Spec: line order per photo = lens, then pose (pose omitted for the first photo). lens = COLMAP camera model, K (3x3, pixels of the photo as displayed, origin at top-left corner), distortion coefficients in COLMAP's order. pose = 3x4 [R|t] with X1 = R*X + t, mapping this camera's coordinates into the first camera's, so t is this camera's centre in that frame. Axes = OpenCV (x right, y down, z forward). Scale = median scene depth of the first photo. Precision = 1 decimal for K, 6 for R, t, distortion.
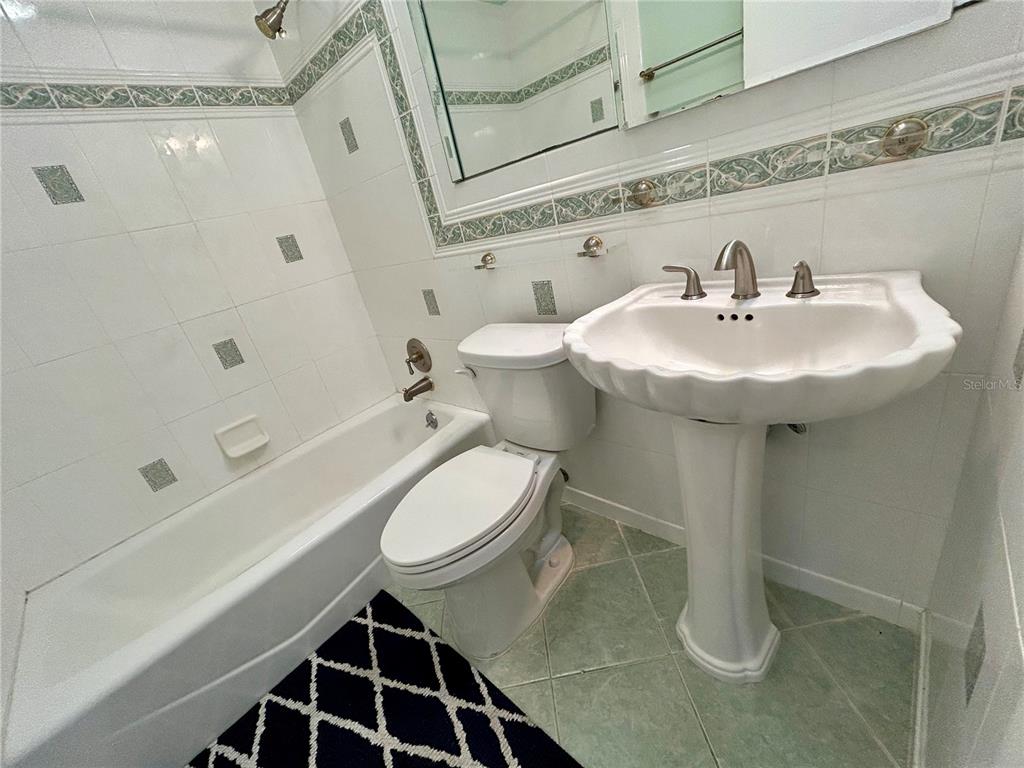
lens RADIAL K [[412.3, 0, 508.1], [0, 412.3, 384.0], [0, 0, 1]] dist [-0.000085, 0.000312]
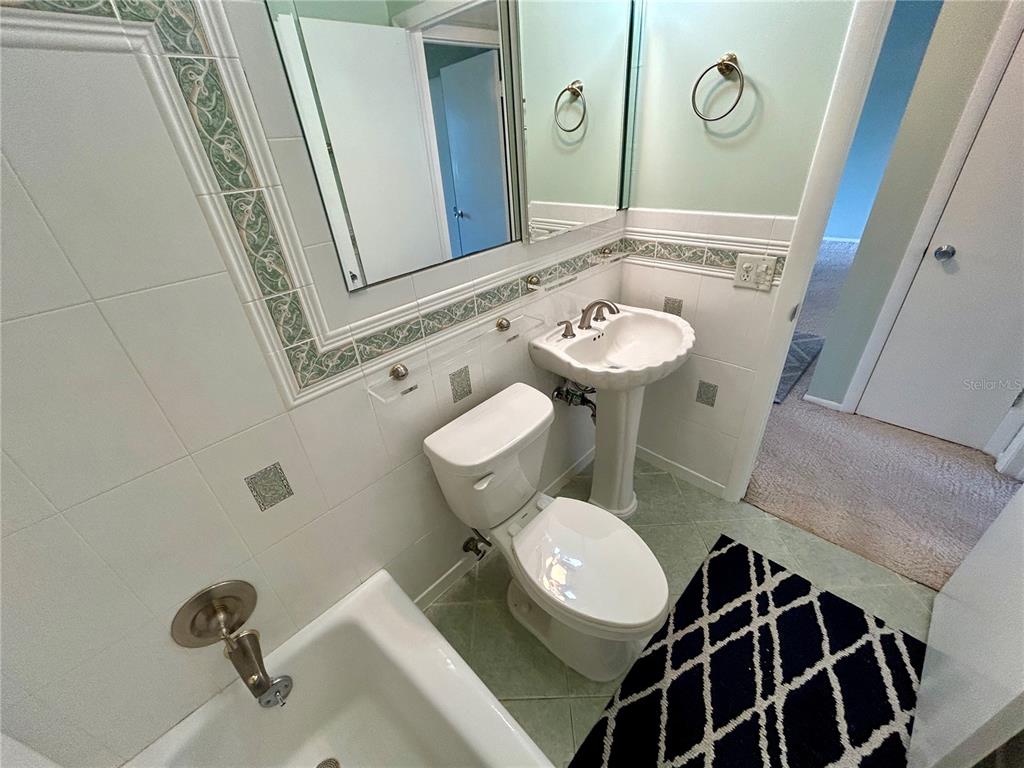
lens RADIAL K [[412.3, 0, 508.1], [0, 412.3, 384.0], [0, 0, 1]] dist [-0.000085, 0.000312]
pose [[0.060802, -0.313629, 0.947597, -0.910737], [0.452703, 0.854762, 0.253855, -0.430266], [-0.889586, 0.413545, 0.193952, 0.712890]]
